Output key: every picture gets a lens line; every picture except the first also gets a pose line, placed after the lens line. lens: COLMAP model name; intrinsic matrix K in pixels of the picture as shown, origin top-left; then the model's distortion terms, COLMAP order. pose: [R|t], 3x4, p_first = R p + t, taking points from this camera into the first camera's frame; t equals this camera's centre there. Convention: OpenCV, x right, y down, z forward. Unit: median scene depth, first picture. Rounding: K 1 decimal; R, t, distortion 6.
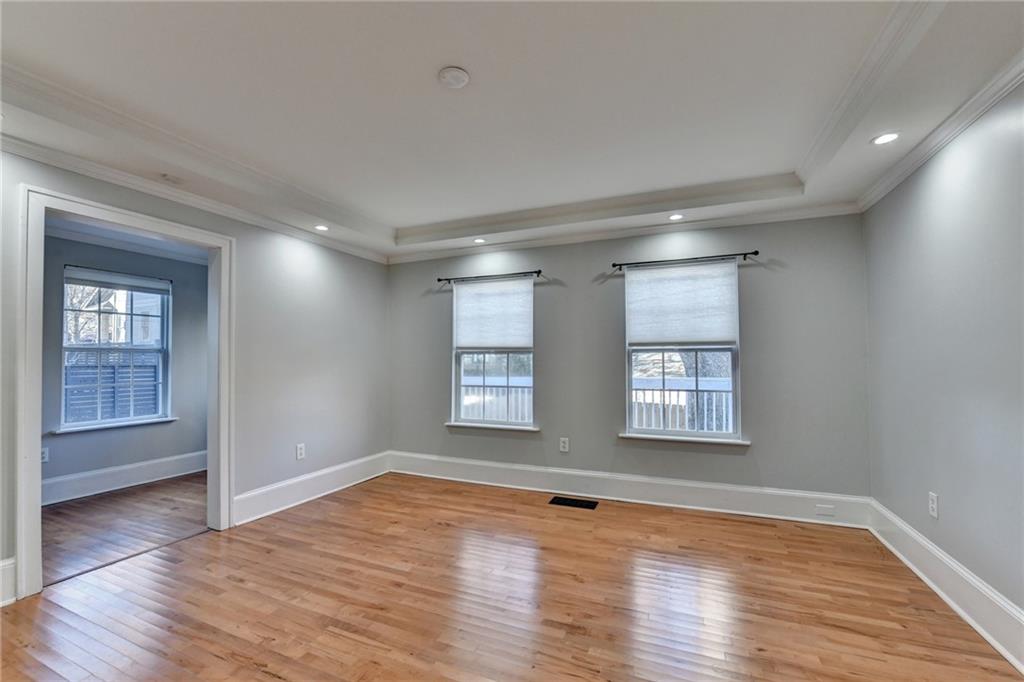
lens RADIAL K [[426.0, 0, 511.1], [0, 426.0, 355.0], [0, 0, 1]] dist [-0.014703, -0.000128]
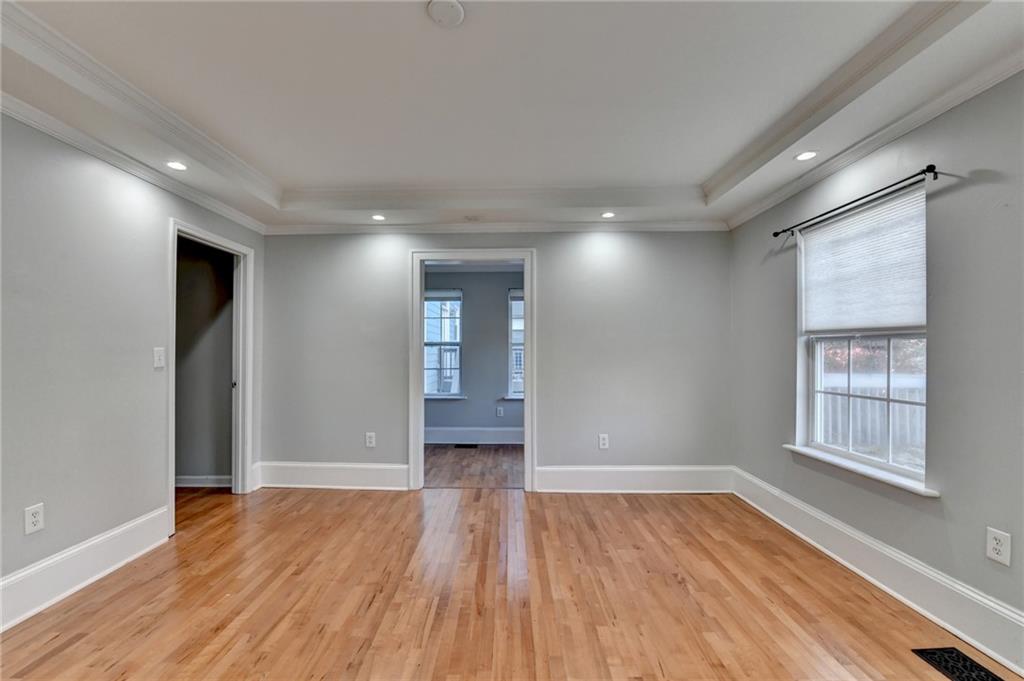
lens RADIAL K [[418.0, 0, 499.1], [0, 418.0, 347.9], [0, 0, 1]] dist [-0.011819, -0.000644]
pose [[0.385124, -0.007804, -0.922832, 0.308225], [0.012455, 0.999917, -0.003258, 0.003980], [0.922781, -0.010239, 0.385189, 0.365578]]
